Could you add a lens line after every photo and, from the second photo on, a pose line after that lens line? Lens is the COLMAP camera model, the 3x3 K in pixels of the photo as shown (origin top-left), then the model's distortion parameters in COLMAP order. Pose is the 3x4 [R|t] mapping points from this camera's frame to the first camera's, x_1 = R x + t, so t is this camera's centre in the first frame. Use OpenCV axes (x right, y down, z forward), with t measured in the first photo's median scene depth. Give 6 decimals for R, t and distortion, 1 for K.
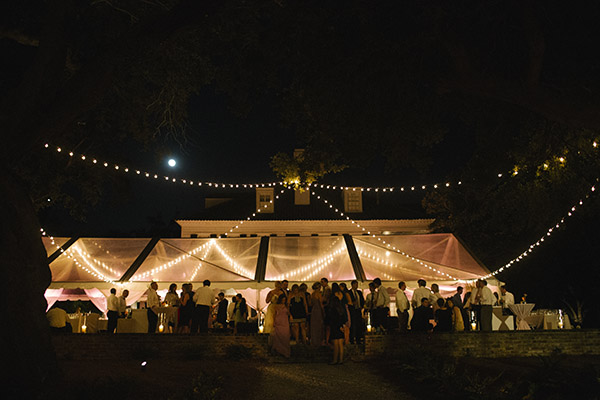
lens RADIAL K [[567.1, 0, 300.0], [0, 567.1, 199.8], [0, 0, 1]] dist [-0.094029, 0.000000]
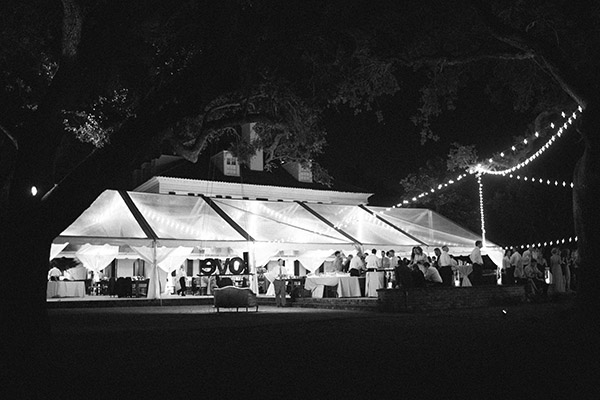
lens RADIAL K [[567.1, 0, 301.4], [0, 567.1, 200.3], [0, 0, 1]] dist [-0.094029, 0.000000]
pose [[0.887029, 0.066844, 0.456849, -0.439169], [-0.100372, 0.993718, 0.049490, 0.003862], [-0.450671, -0.089754, 0.888166, 0.010016]]
